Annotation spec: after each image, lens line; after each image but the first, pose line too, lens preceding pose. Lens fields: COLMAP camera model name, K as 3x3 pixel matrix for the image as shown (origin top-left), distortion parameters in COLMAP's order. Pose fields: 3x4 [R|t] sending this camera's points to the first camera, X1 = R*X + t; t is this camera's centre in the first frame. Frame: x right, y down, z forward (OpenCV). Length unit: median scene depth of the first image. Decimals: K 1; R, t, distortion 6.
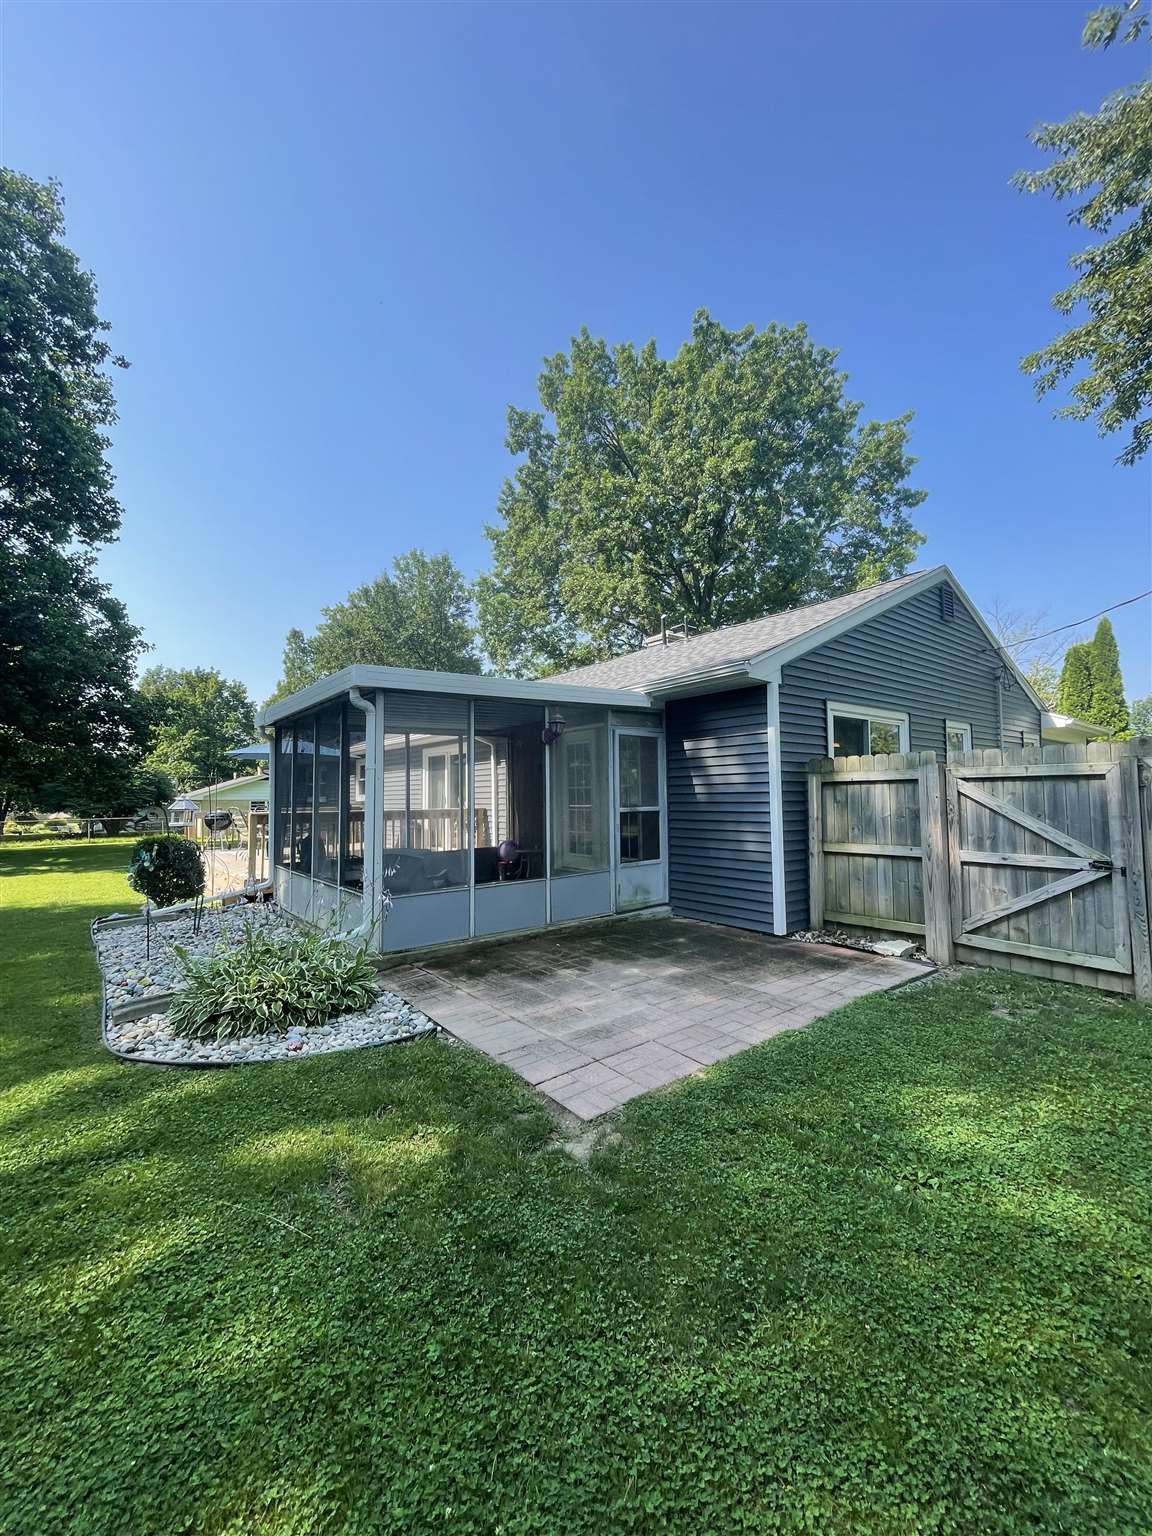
lens RADIAL K [[619.0, 0, 577.4], [0, 619.0, 770.2], [0, 0, 1]] dist [-0.011514, 0.000305]
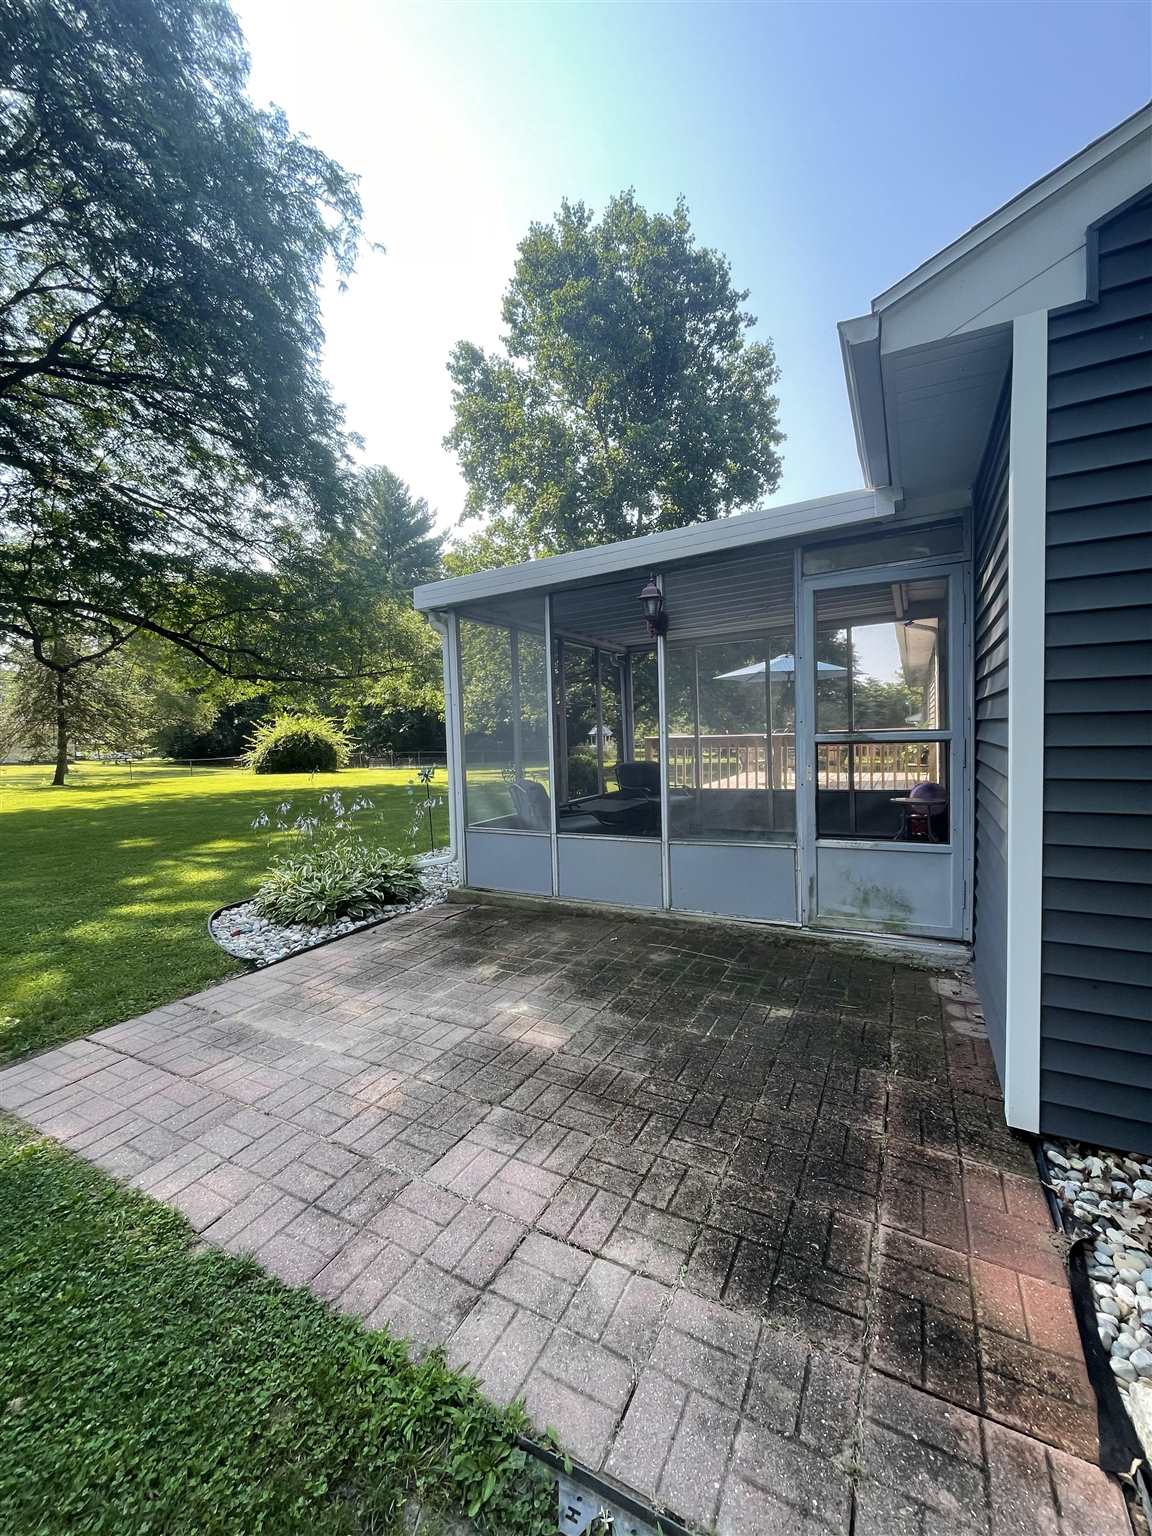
lens RADIAL K [[619.0, 0, 581.1], [0, 619.0, 764.6], [0, 0, 1]] dist [-0.011514, 0.000305]
pose [[0.401793, 0.049466, -0.914394, 0.650926], [0.058586, 0.995106, 0.079576, 0.045974], [0.913855, -0.085543, 0.396928, 0.839820]]
